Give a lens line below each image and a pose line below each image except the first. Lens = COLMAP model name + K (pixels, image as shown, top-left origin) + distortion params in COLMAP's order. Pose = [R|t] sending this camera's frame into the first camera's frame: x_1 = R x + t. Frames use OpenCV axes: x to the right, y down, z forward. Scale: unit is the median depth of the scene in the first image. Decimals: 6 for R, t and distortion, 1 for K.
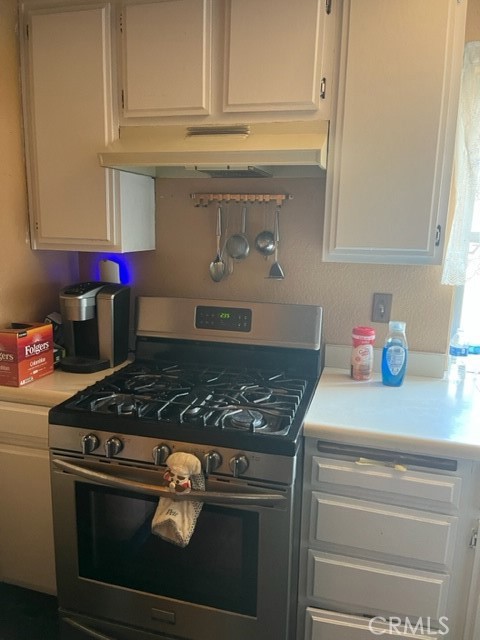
lens RADIAL K [[488.1, 0, 235.2], [0, 488.1, 314.7], [0, 0, 1]] dist [0.062797, -0.075988]
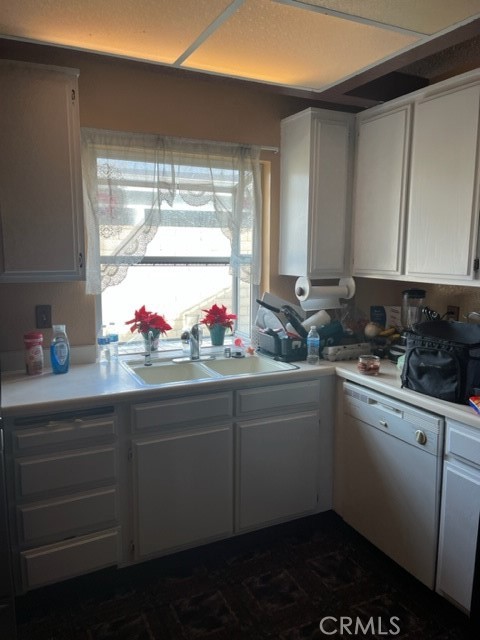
lens RADIAL K [[488.1, 0, 234.3], [0, 488.1, 318.4], [0, 0, 1]] dist [0.062797, -0.075988]
pose [[0.755128, -0.109866, 0.646306, -0.165258], [0.131450, 0.991211, 0.014914, 0.038808], [-0.642264, 0.073695, 0.762933, -0.315497]]
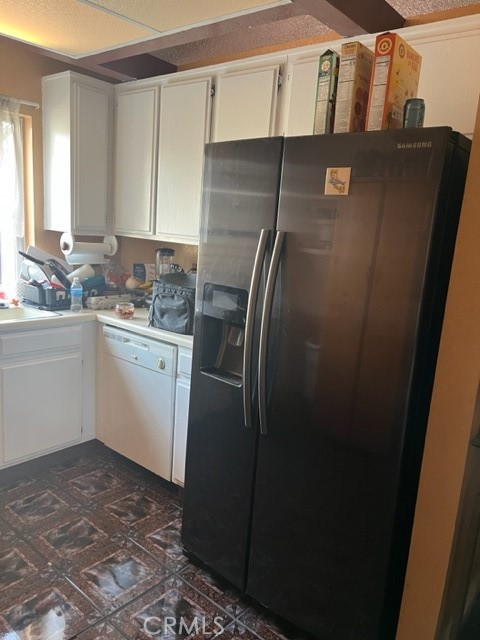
lens RADIAL K [[488.1, 0, 244.6], [0, 488.1, 326.2], [0, 0, 1]] dist [0.062797, -0.075988]
pose [[0.413470, -0.171303, 0.894258, -0.279814], [0.103188, 0.984631, 0.140904, 0.097788], [-0.904652, 0.034017, 0.424792, -0.517168]]
